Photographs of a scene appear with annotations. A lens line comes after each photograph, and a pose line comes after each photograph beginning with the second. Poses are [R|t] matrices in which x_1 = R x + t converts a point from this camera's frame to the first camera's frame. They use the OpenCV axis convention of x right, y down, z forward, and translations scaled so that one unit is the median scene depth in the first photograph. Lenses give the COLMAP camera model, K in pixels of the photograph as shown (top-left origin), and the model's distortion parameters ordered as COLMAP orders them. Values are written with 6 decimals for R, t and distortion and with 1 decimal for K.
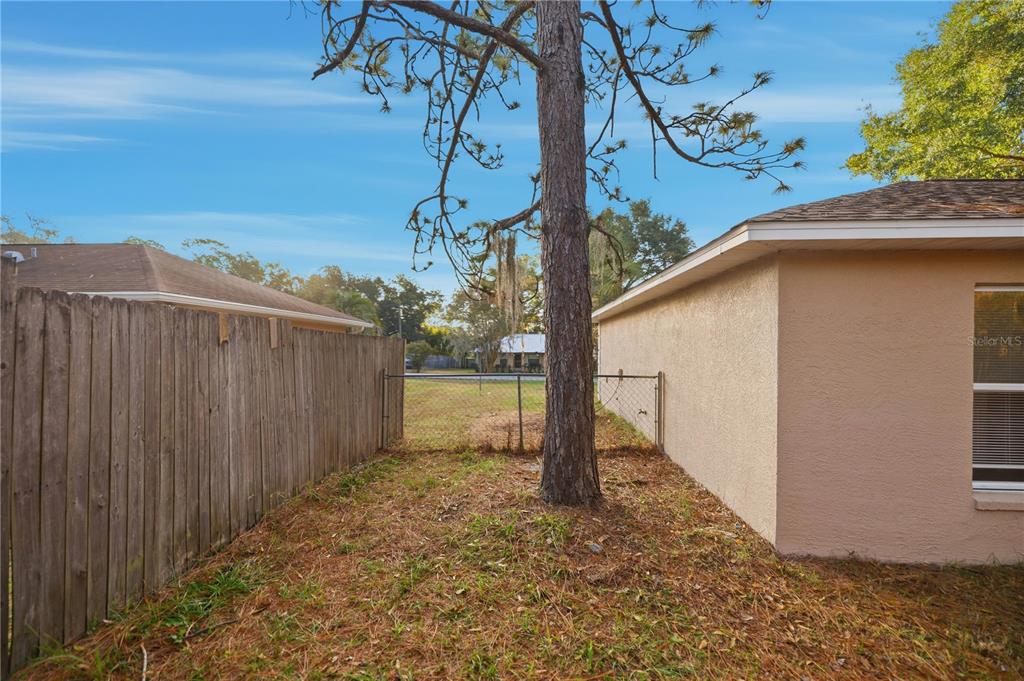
lens RADIAL K [[437.4, 0, 508.2], [0, 437.4, 344.6], [0, 0, 1]] dist [0.002760, 0.000554]
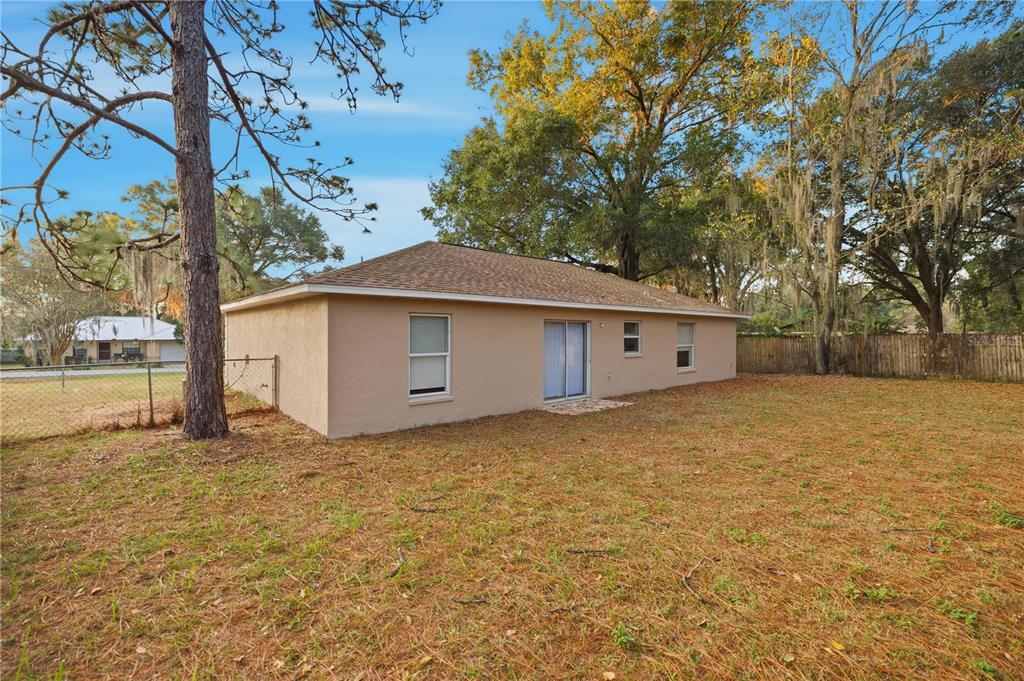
lens RADIAL K [[437.4, 0, 509.8], [0, 437.4, 337.6], [0, 0, 1]] dist [0.002760, 0.000554]
pose [[0.711054, -0.012264, 0.703030, -0.101597], [-0.002359, 0.999801, 0.019827, -0.022348], [-0.703133, -0.015756, 0.710883, -0.485165]]
